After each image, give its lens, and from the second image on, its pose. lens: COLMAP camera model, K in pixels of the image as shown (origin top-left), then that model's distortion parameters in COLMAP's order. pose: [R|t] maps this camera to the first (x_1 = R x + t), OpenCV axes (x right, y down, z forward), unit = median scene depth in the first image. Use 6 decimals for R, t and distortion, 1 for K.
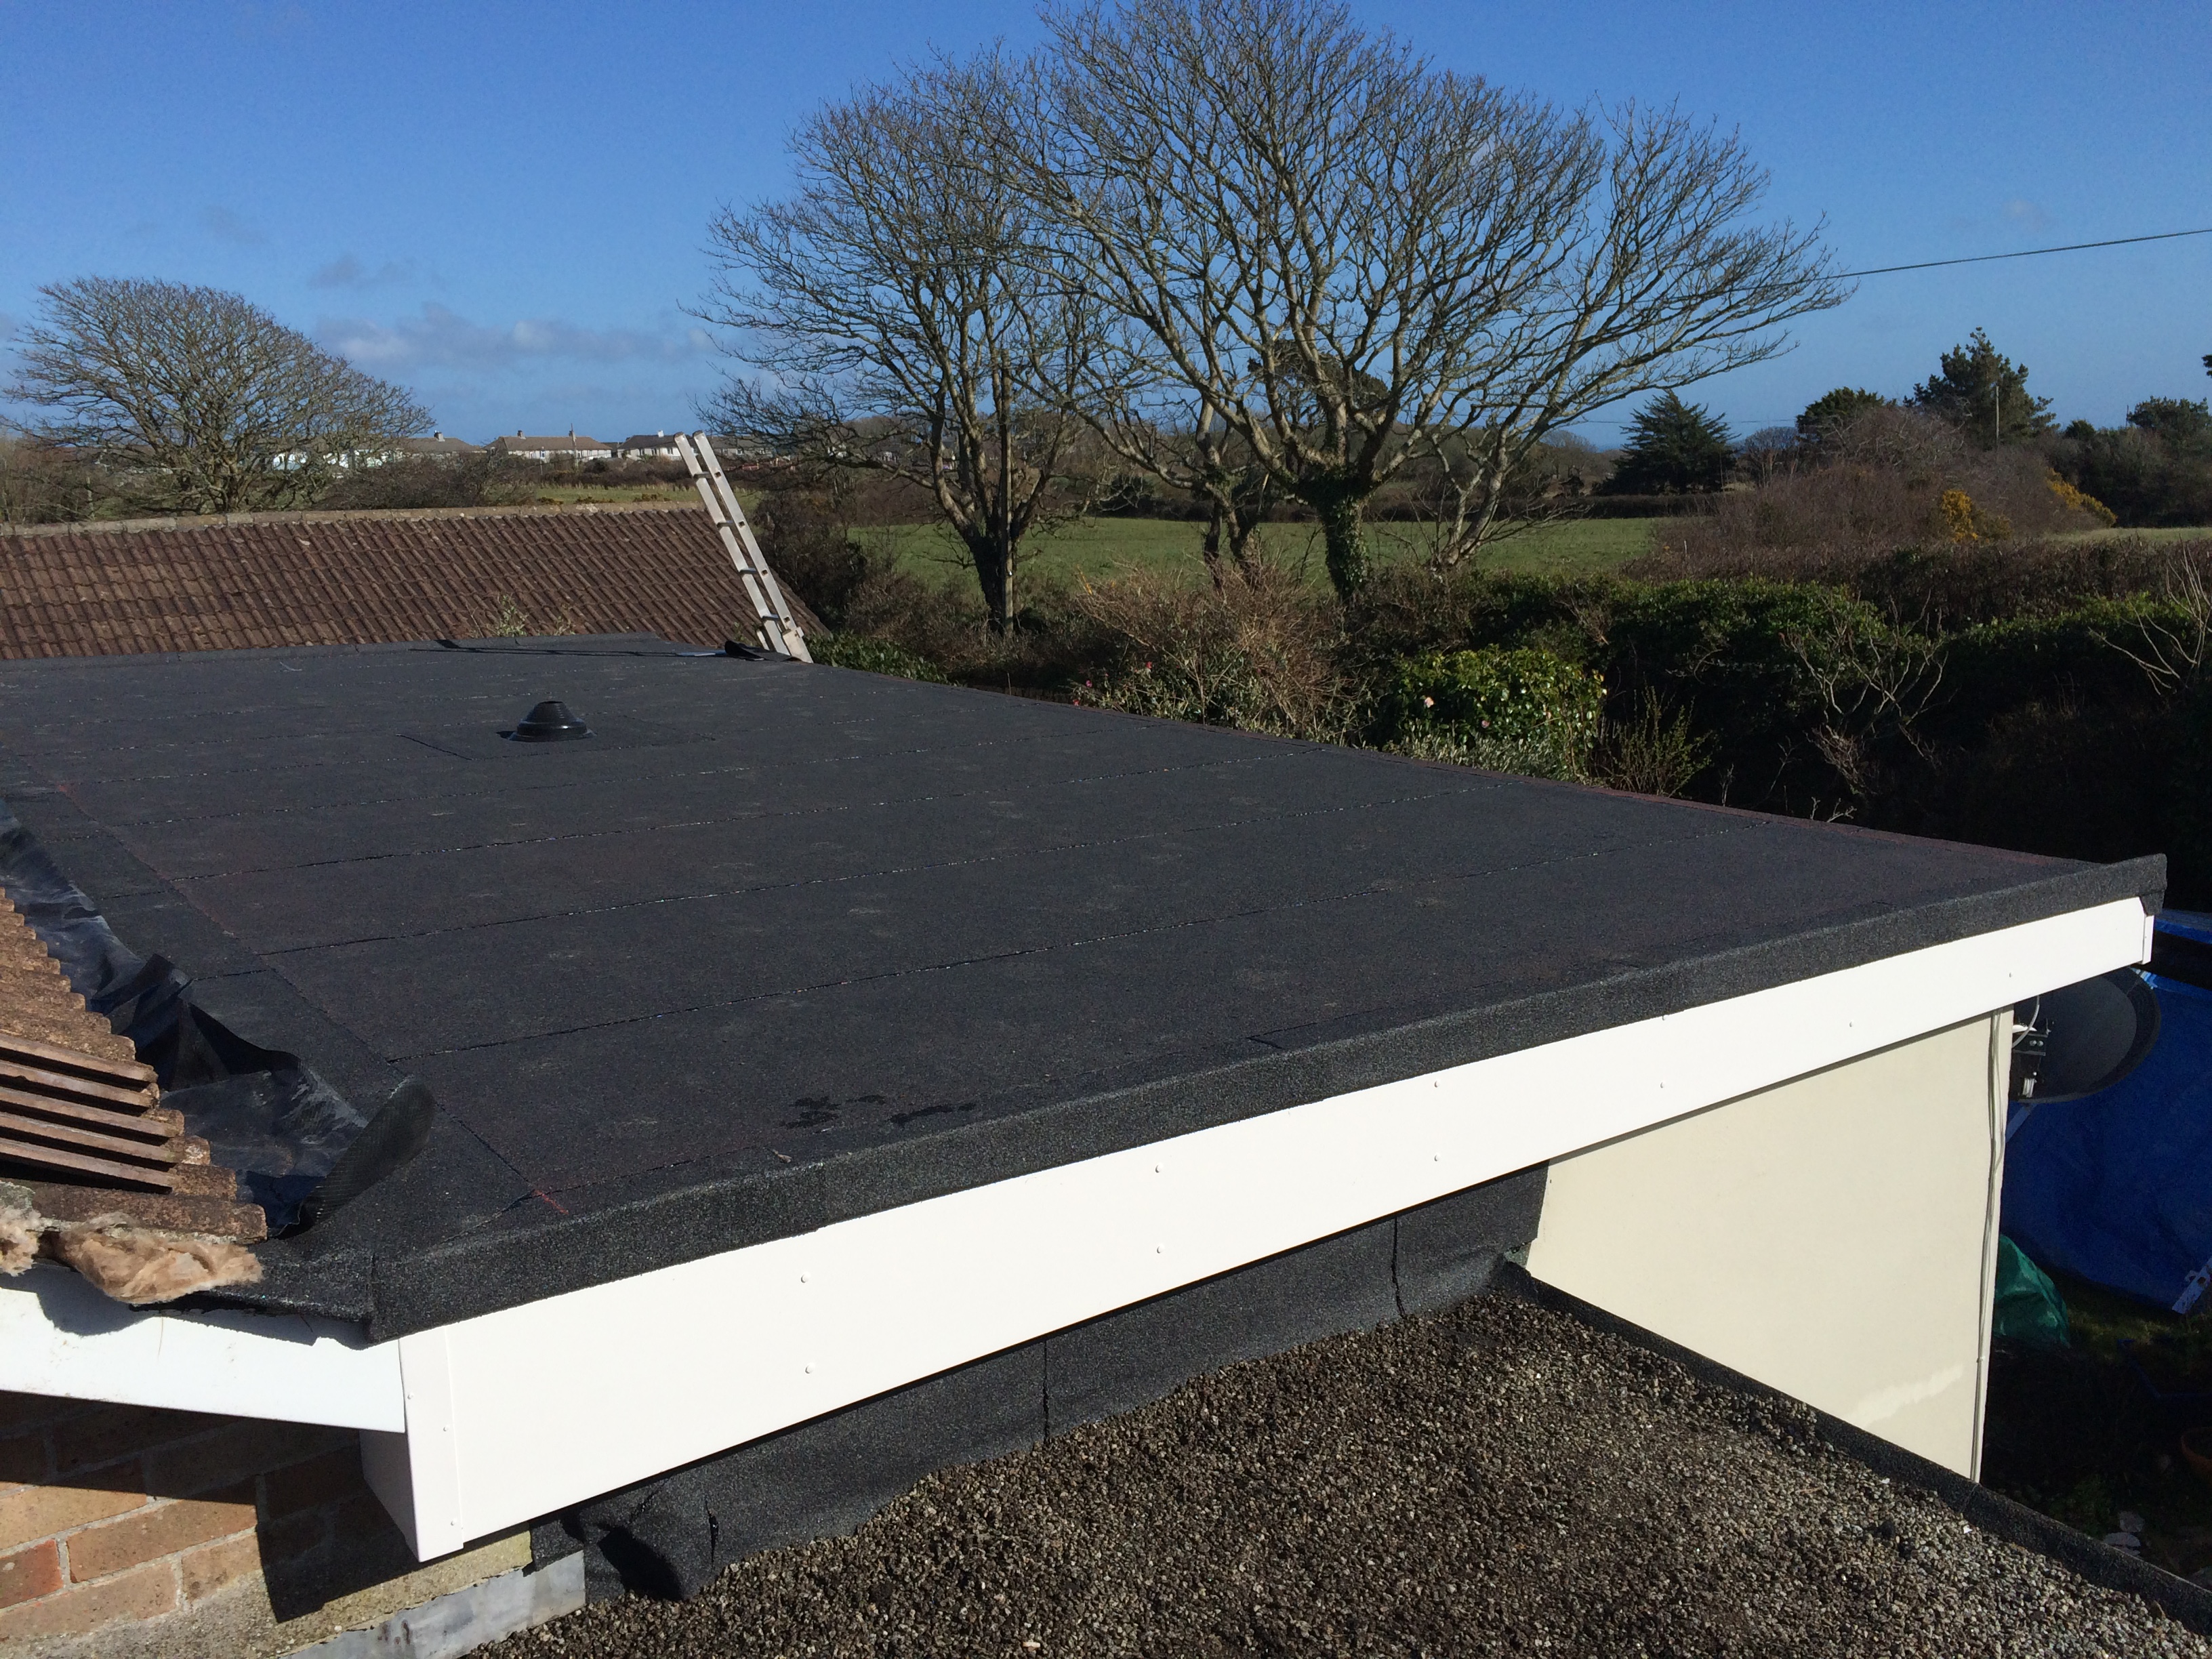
lens RADIAL K [[1790.7, 0, 1102.9], [0, 1790.7, 791.9], [0, 0, 1]] dist [0.084719, -0.118814]
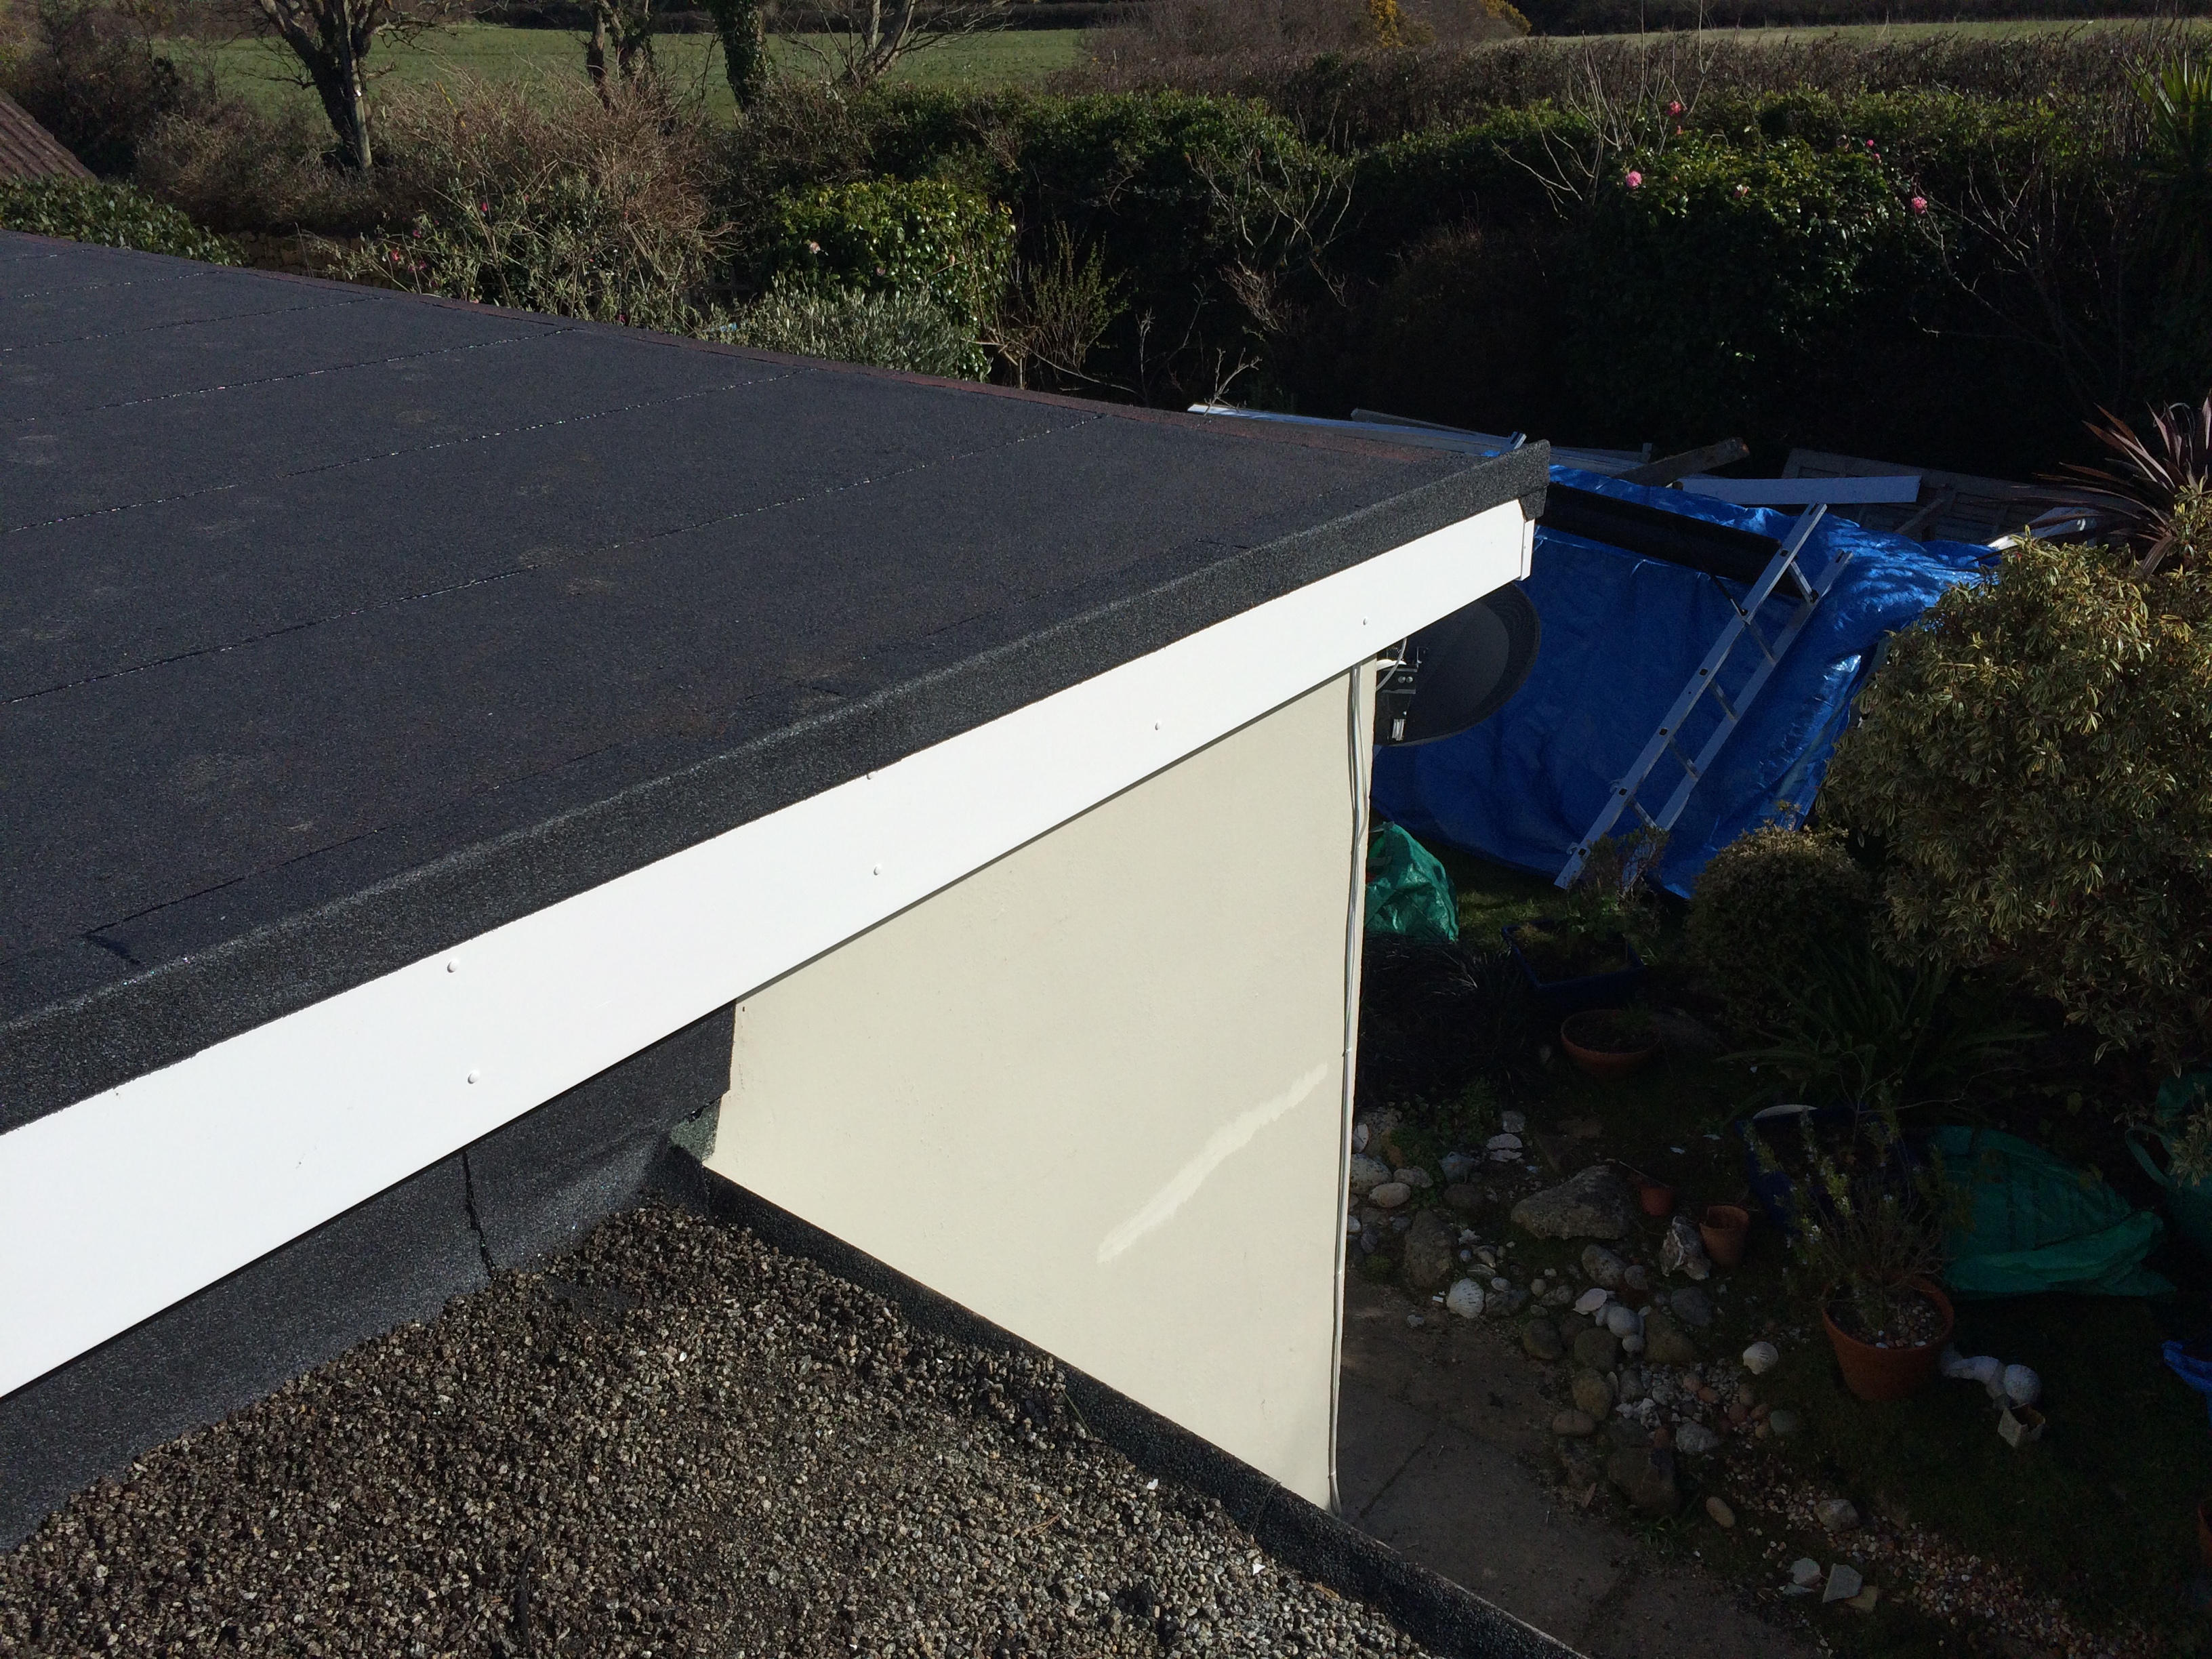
lens RADIAL K [[1790.7, 0, 1102.9], [0, 1790.7, 791.9], [0, 0, 1]] dist [0.084719, -0.118814]
pose [[0.958222, -0.114233, 0.262225, 0.075455], [0.046802, 0.967049, 0.250250, -0.009921], [-0.282171, -0.227522, 0.931994, 0.124768]]
